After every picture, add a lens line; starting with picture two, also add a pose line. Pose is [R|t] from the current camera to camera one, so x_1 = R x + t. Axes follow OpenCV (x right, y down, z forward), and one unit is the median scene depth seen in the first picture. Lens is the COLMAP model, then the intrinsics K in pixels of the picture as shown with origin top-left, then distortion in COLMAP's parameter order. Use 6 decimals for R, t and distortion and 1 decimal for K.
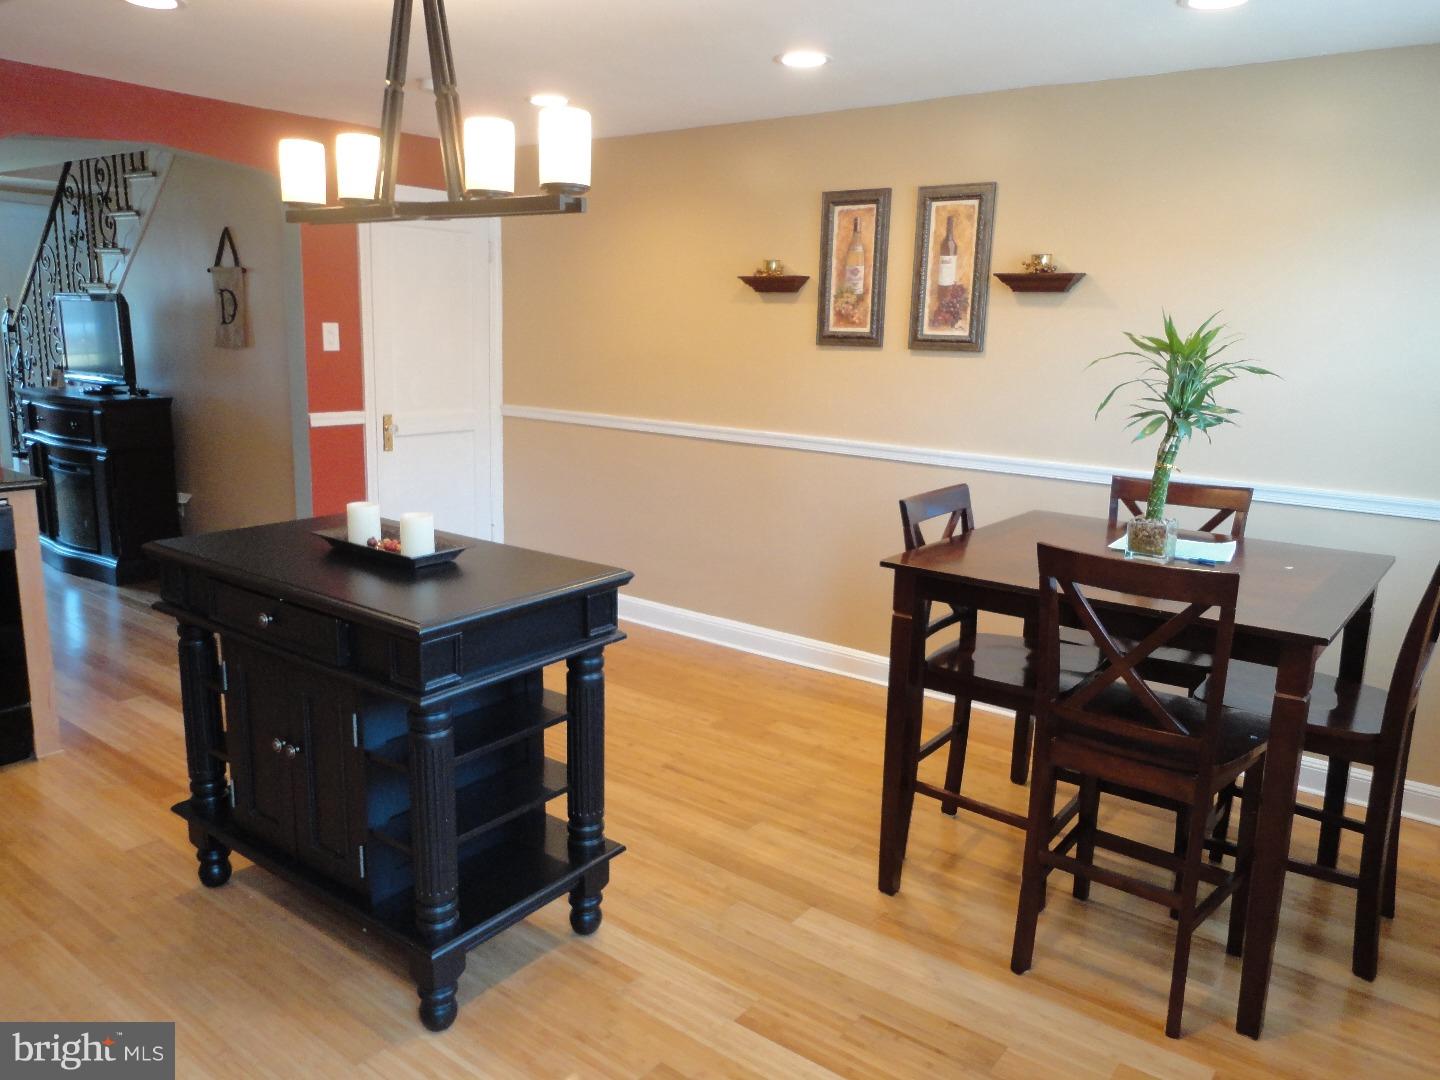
lens RADIAL K [[1059.6, 0, 715.6], [0, 1059.6, 534.7], [0, 0, 1]] dist [0.000224, 0.008392]
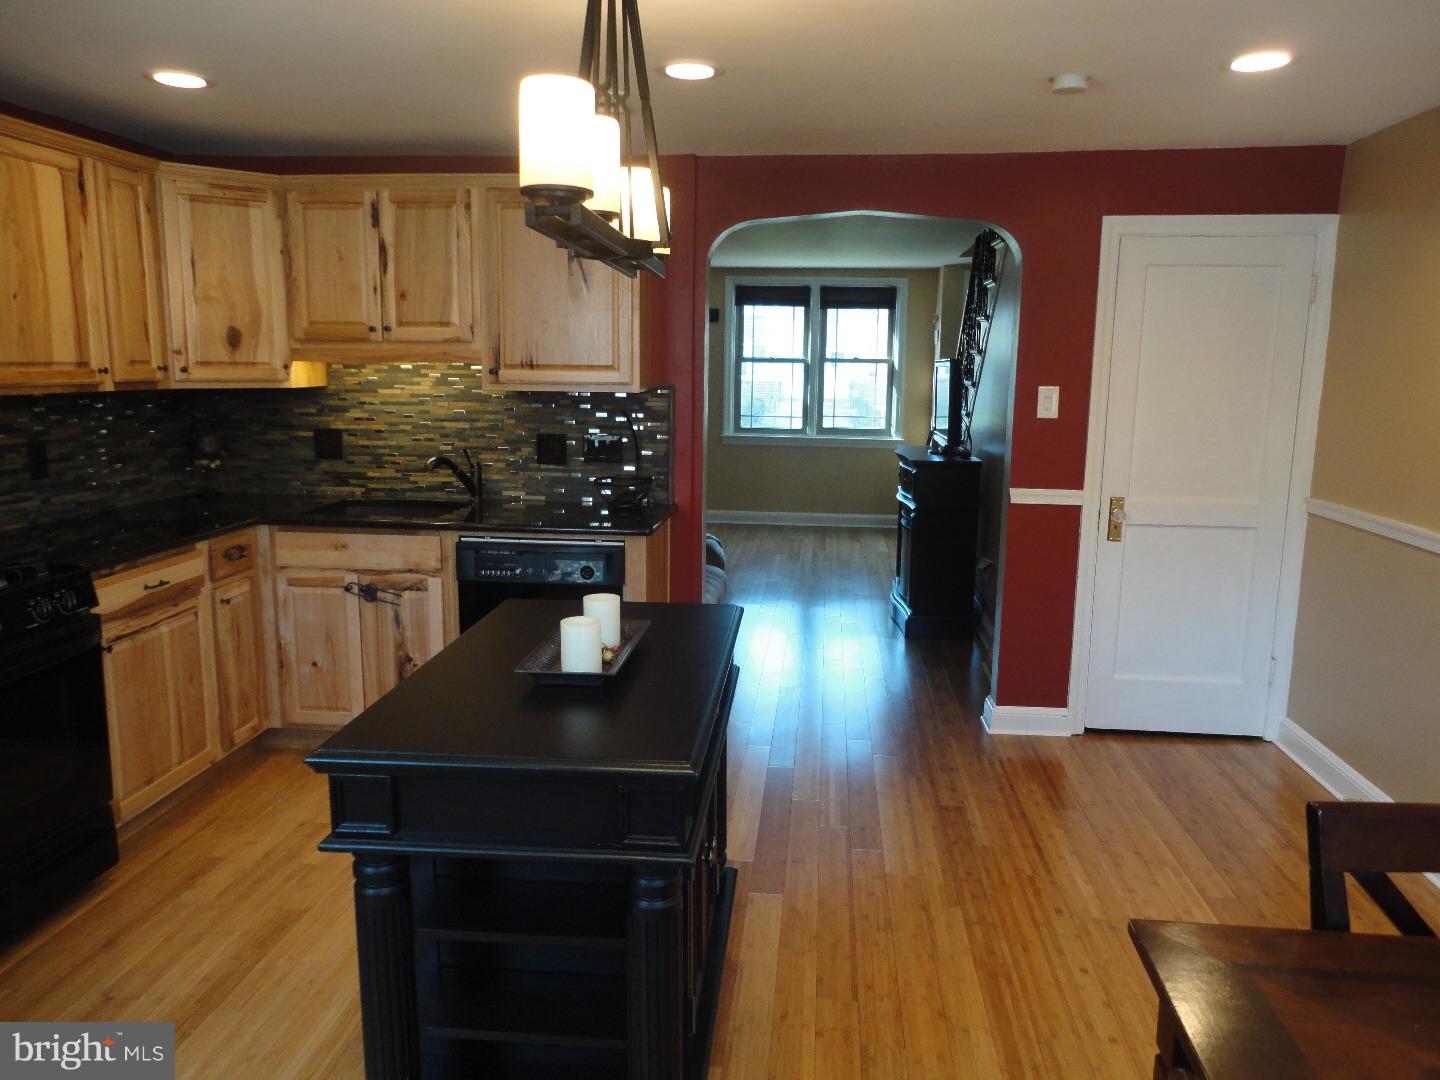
lens RADIAL K [[1059.6, 0, 715.6], [0, 1059.6, 534.7], [0, 0, 1]] dist [0.000224, 0.008392]
pose [[0.521062, 0.124365, -0.844410, 0.226621], [-0.165699, 0.985245, 0.042859, -0.069923], [0.837280, 0.117586, 0.533980, 0.313362]]
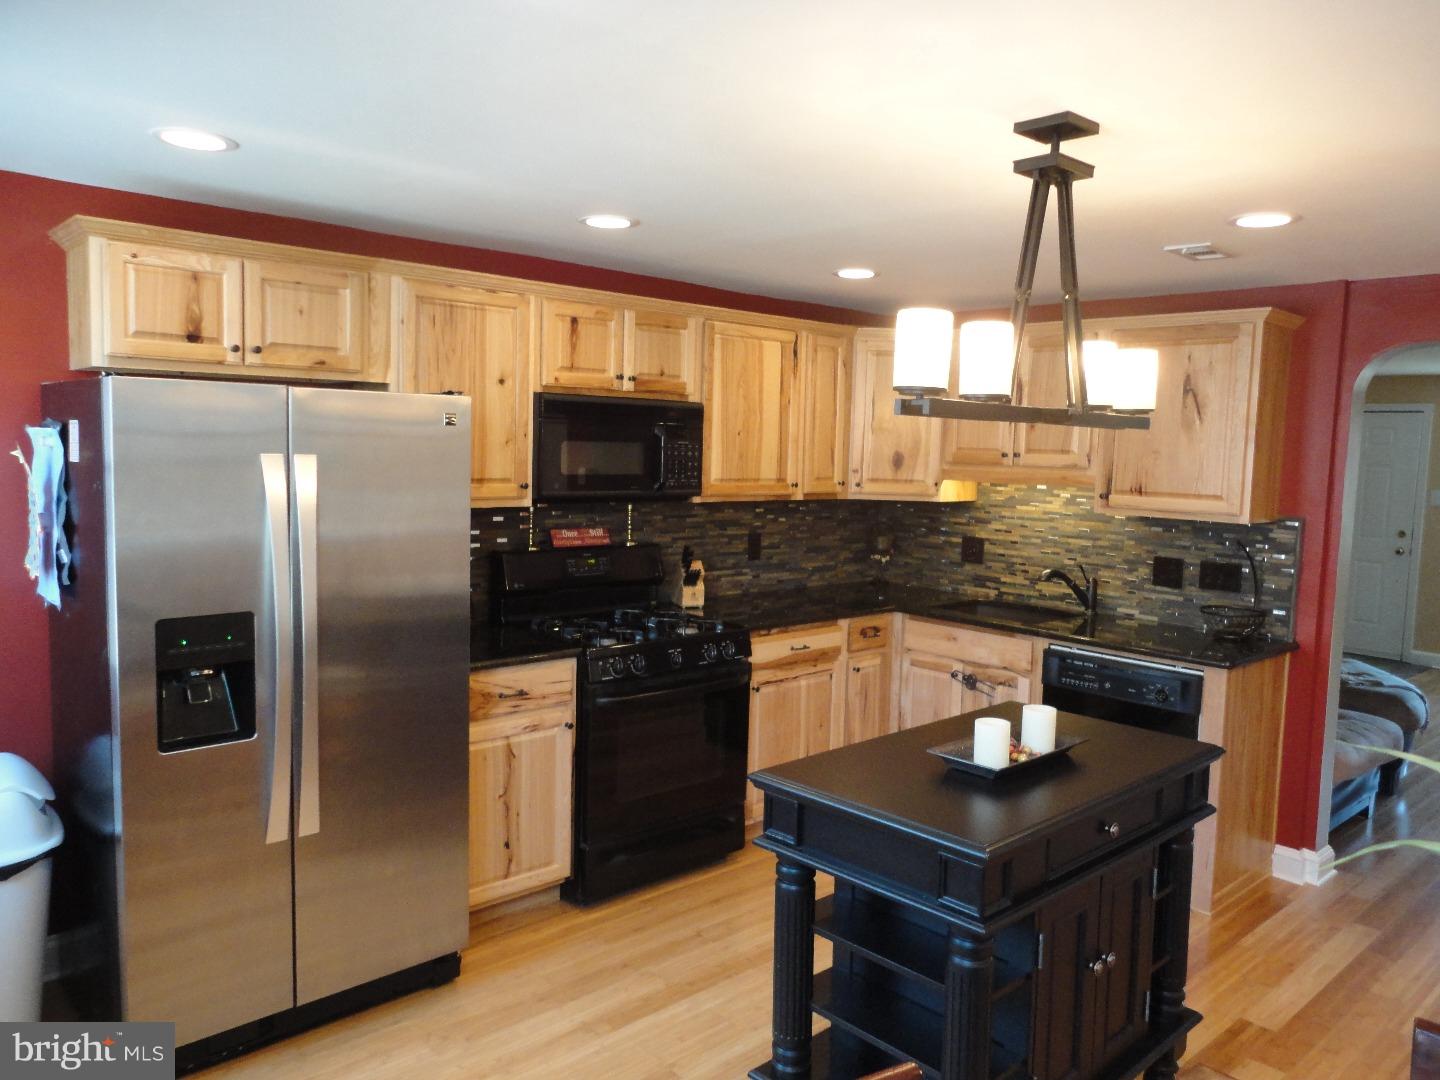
lens RADIAL K [[1059.6, 0, 715.6], [0, 1059.6, 534.7], [0, 0, 1]] dist [0.000224, 0.008392]
pose [[-0.176342, 0.060900, -0.982443, 0.353043], [-0.222542, 0.969775, 0.100060, -0.114955], [0.958842, 0.236280, -0.157459, 0.426431]]
